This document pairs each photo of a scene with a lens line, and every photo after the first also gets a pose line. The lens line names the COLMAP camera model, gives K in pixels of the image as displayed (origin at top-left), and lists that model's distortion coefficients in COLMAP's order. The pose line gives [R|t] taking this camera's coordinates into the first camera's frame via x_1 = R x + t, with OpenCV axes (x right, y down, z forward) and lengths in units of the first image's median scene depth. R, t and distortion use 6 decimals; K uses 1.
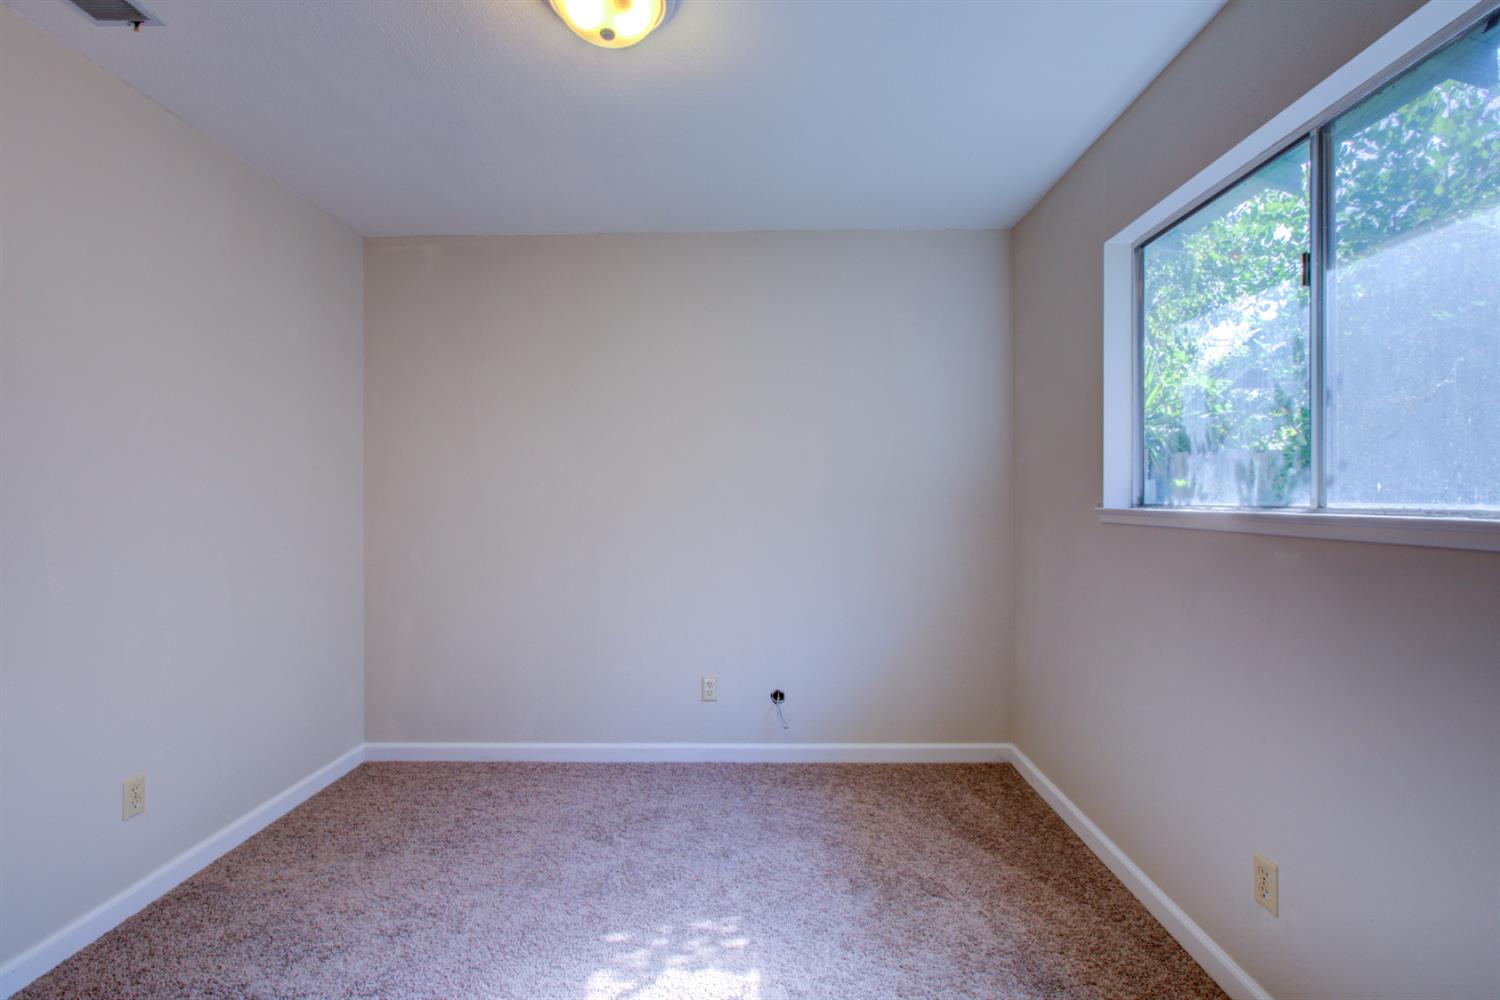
lens RADIAL K [[681.2, 0, 745.0], [0, 681.2, 496.2], [0, 0, 1]] dist [-0.005485, 0.000909]
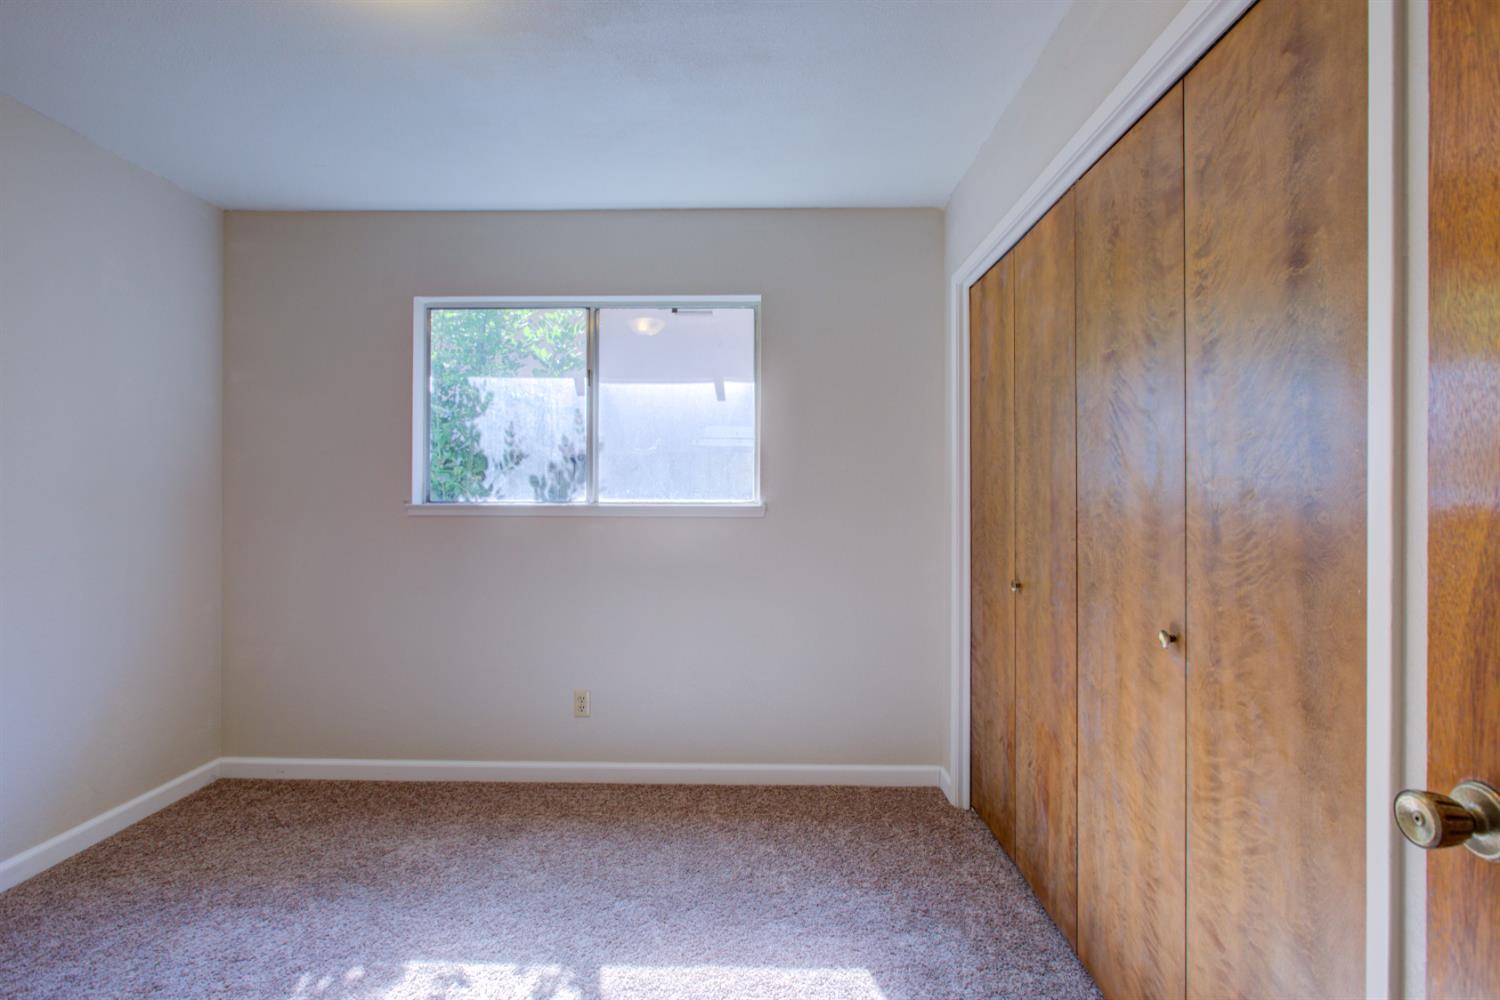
lens RADIAL K [[681.2, 0, 745.7], [0, 681.2, 502.2], [0, 0, 1]] dist [-0.005485, 0.000909]
pose [[-0.008560, -0.001293, 0.999963, -0.880444], [-0.004161, 0.999991, 0.001257, 0.011306], [-0.999955, -0.004150, -0.008565, 0.450656]]
